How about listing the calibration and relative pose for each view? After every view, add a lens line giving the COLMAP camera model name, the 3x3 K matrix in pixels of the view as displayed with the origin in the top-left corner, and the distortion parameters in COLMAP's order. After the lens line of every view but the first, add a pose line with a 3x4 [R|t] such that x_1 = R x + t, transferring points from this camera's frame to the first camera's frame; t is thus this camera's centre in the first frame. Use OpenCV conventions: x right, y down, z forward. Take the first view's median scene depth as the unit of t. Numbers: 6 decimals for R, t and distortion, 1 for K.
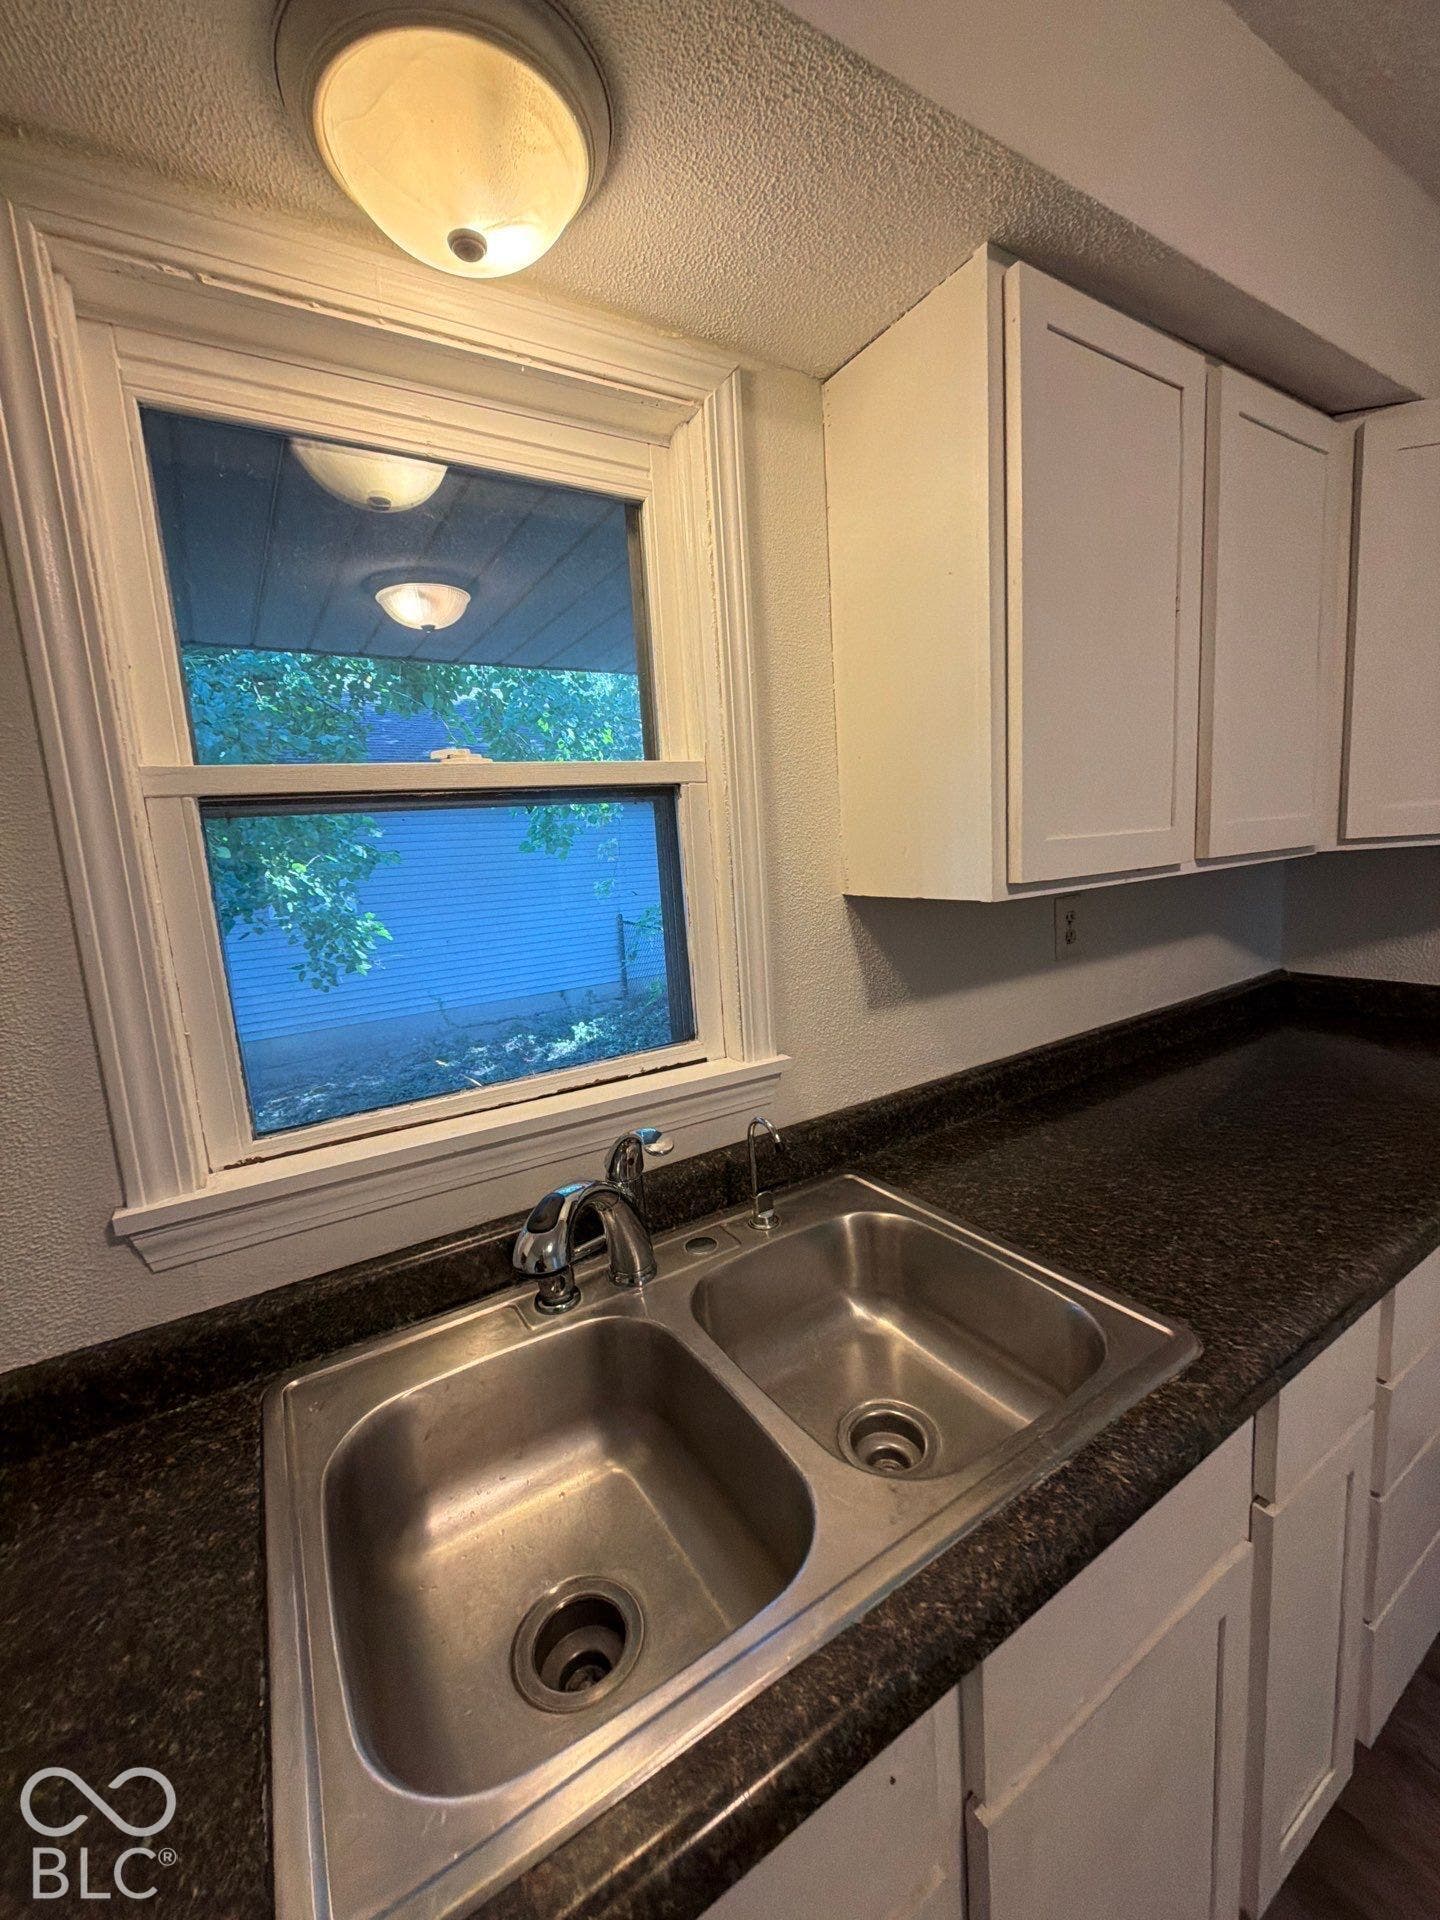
lens RADIAL K [[764.1, 0, 724.4], [0, 764.1, 966.8], [0, 0, 1]] dist [0.001048, -0.000415]
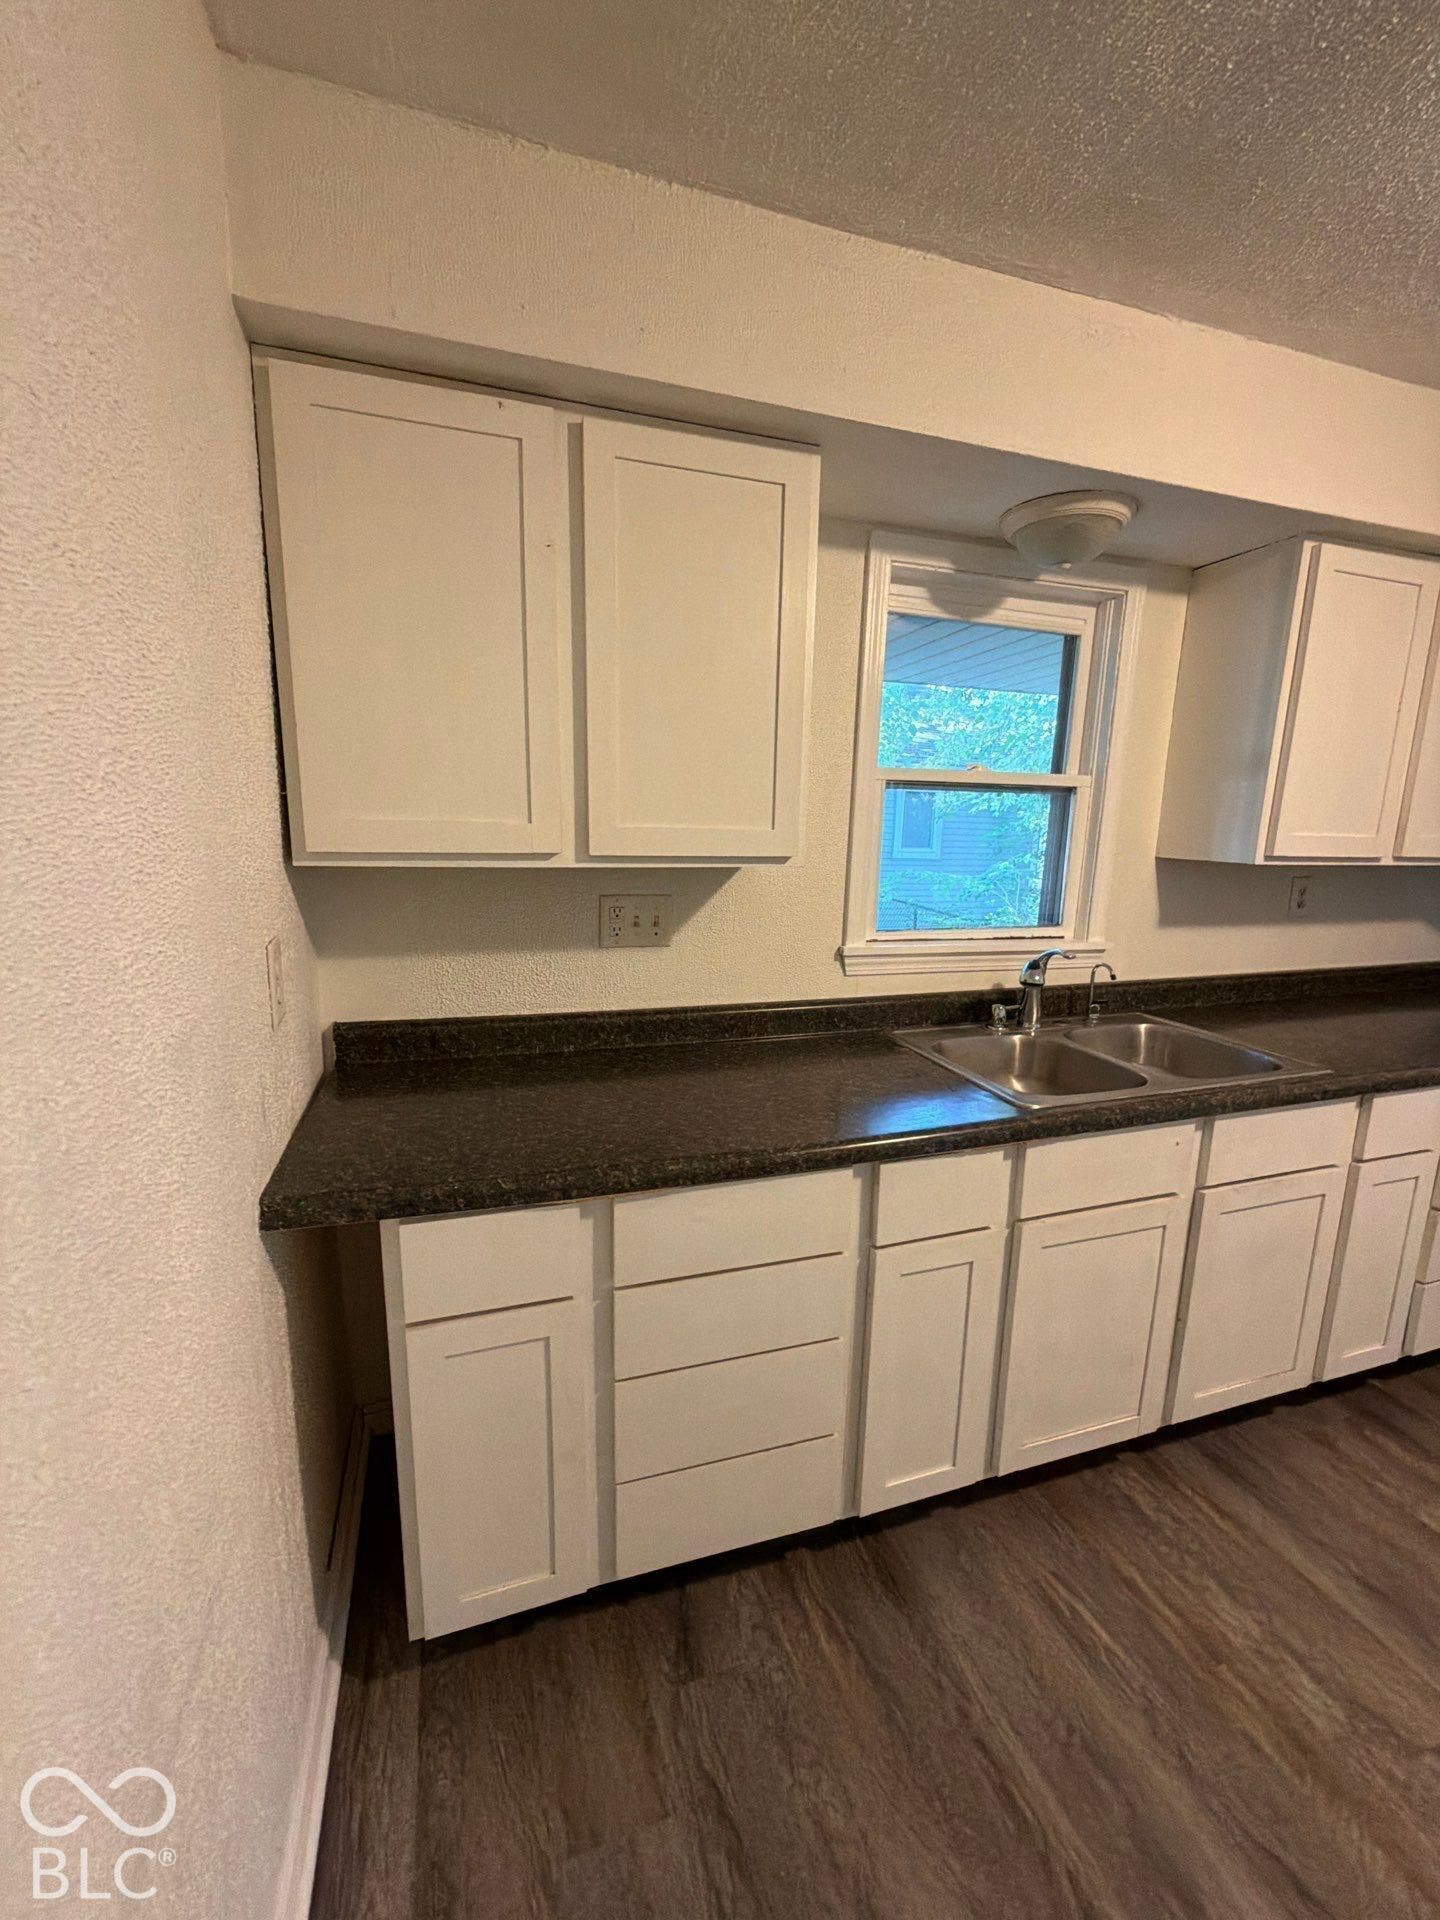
lens RADIAL K [[764.1, 0, 718.6], [0, 764.1, 961.2], [0, 0, 1]] dist [0.001048, -0.000415]
pose [[0.966378, 0.130869, -0.221330, -0.406085], [-0.123677, 0.991251, 0.046107, 0.190803], [0.225427, -0.017183, 0.974108, -0.961159]]
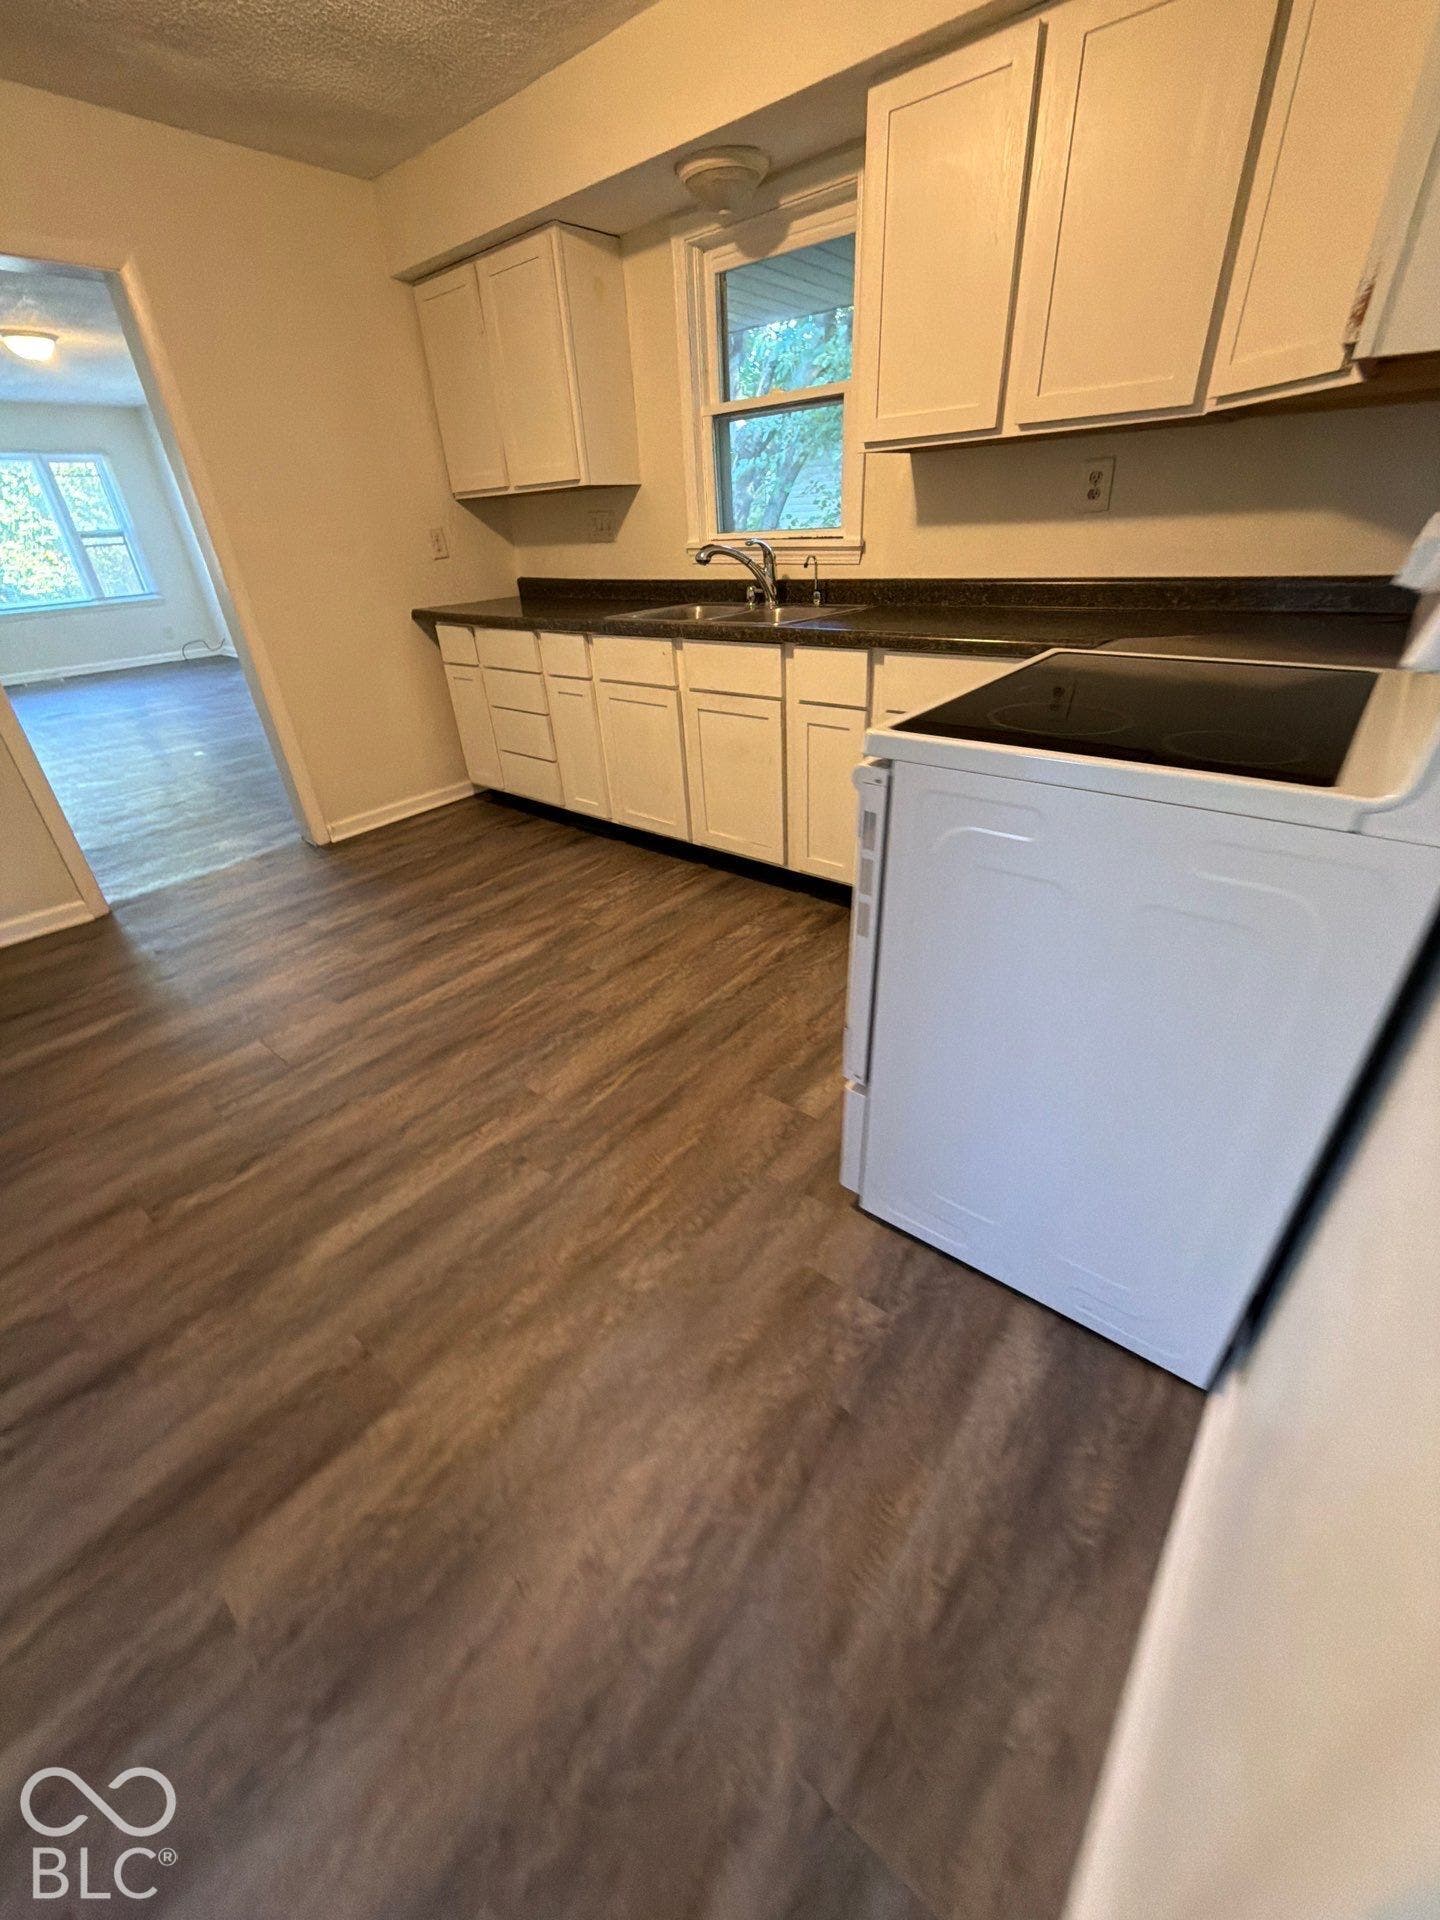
lens RADIAL K [[764.1, 0, 724.2], [0, 764.1, 960.7], [0, 0, 1]] dist [0.001048, -0.000415]
pose [[0.308409, 0.527319, -0.791719, 2.307663], [-0.116473, 0.846960, 0.518741, 0.045363], [0.944096, -0.067770, 0.322628, -0.165479]]
